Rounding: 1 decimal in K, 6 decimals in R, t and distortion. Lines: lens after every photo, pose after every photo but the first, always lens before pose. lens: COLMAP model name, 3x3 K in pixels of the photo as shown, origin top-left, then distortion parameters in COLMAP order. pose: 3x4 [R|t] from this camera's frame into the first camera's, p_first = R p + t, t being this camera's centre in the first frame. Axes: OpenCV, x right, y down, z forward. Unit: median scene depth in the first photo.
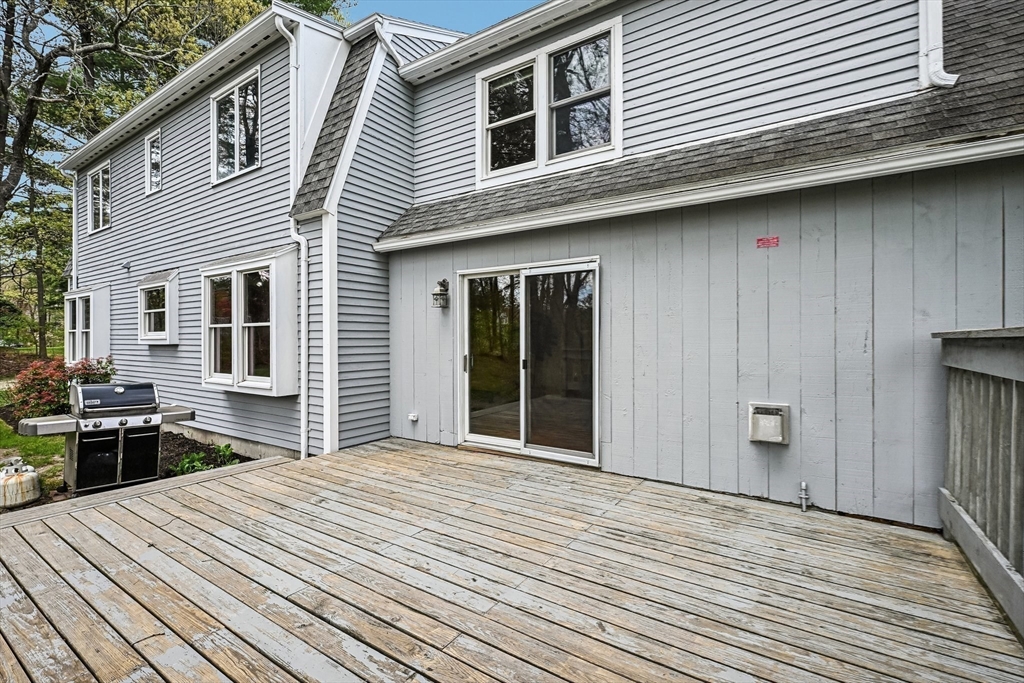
lens RADIAL K [[459.9, 0, 512.4], [0, 459.9, 338.4], [0, 0, 1]] dist [-0.001149, -0.000054]
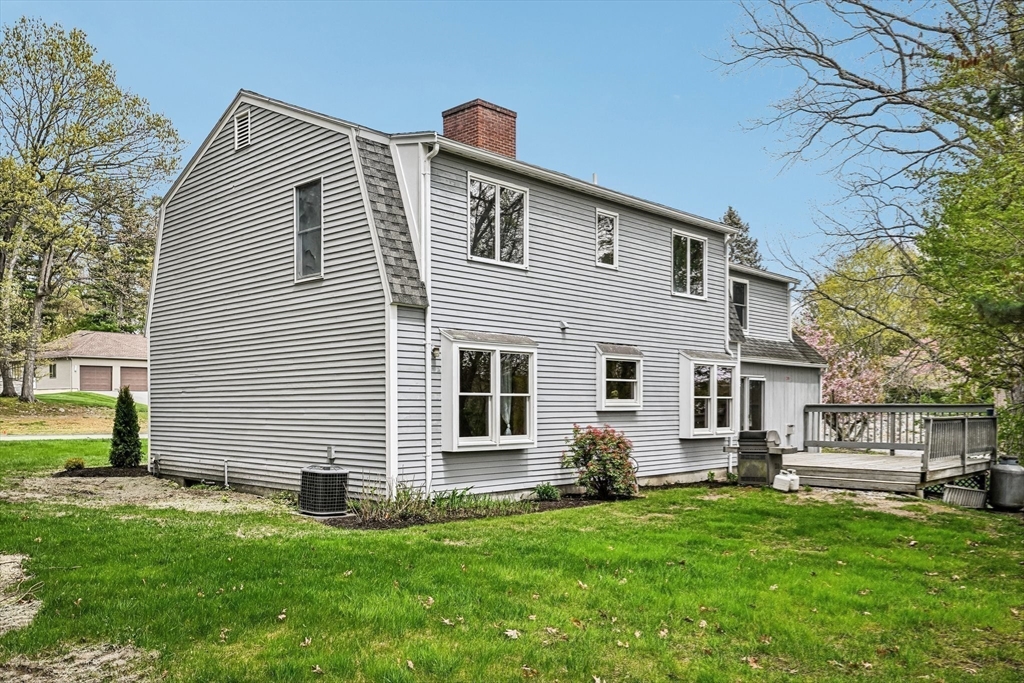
lens RADIAL K [[823.8, 0, 509.2], [0, 823.8, 403.6], [0, 0, 1]] dist [0.003663, 0.000730]
pose [[0.175789, 0.000880, 0.984427, -5.558130], [-0.004242, 0.999991, -0.000137, -0.006030], [-0.984419, -0.004152, 0.175791, 1.836108]]
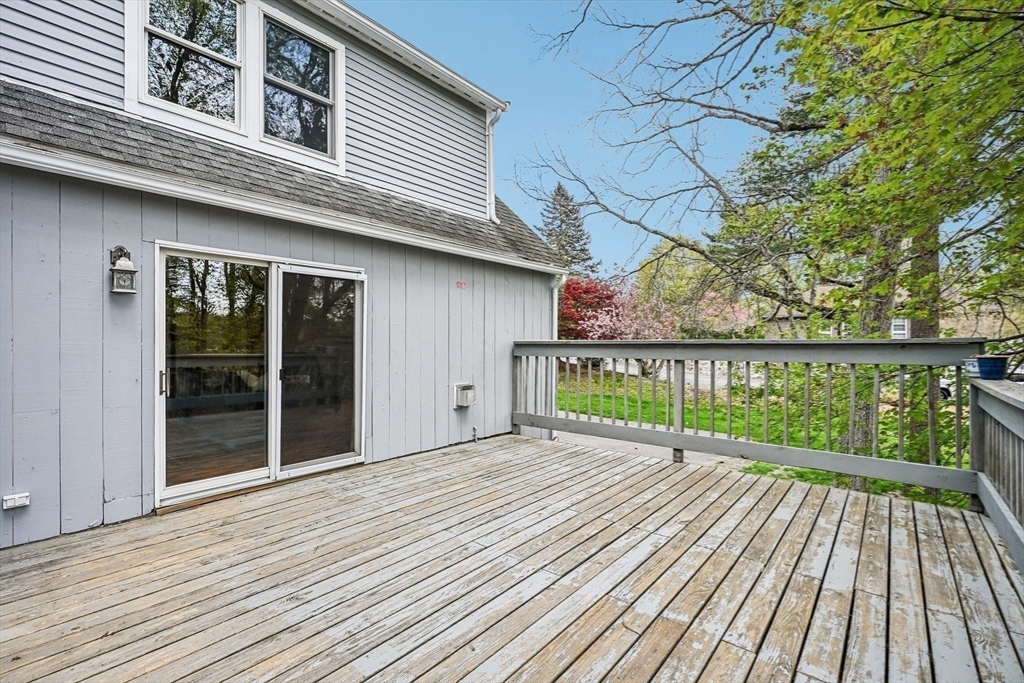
lens RADIAL K [[459.9, 0, 512.4], [0, 459.9, 338.4], [0, 0, 1]] dist [-0.001149, -0.000054]
pose [[0.109500, 0.008754, 0.993948, -0.962007], [-0.001942, 0.999961, -0.008593, -0.004825], [-0.993985, -0.000989, 0.109512, 0.589486]]
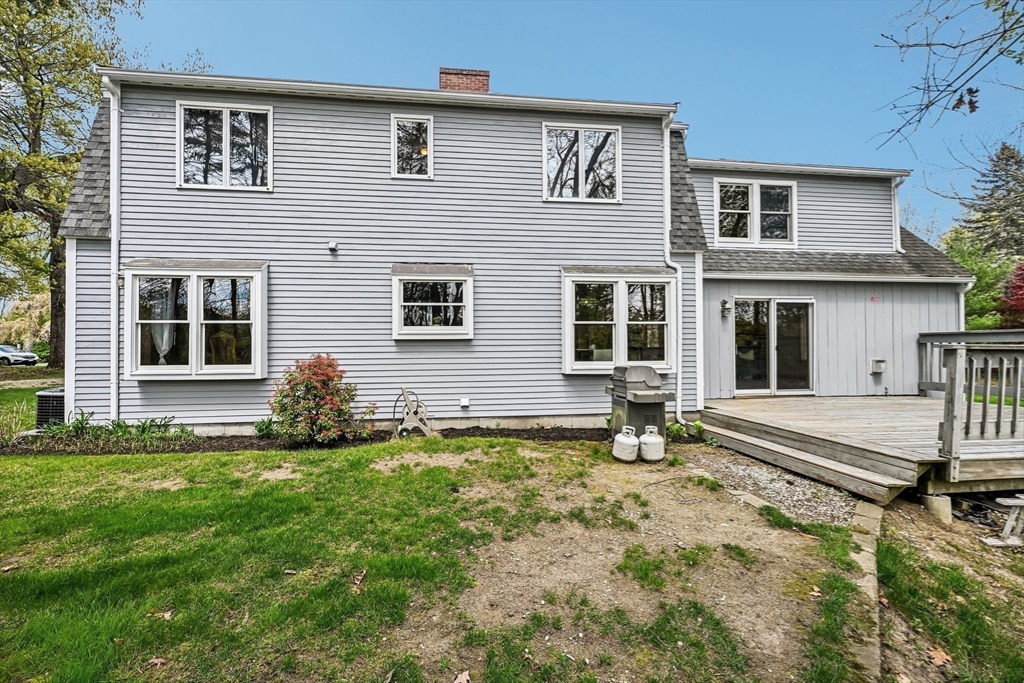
lens RADIAL K [[458.6, 0, 506.7], [0, 458.6, 339.8], [0, 0, 1]] dist [0.007015, -0.000497]
pose [[0.754905, 0.007716, 0.655788, -2.589321], [0.003752, 0.999864, -0.016084, 0.059461], [-0.655823, 0.014602, 0.754773, 0.353416]]
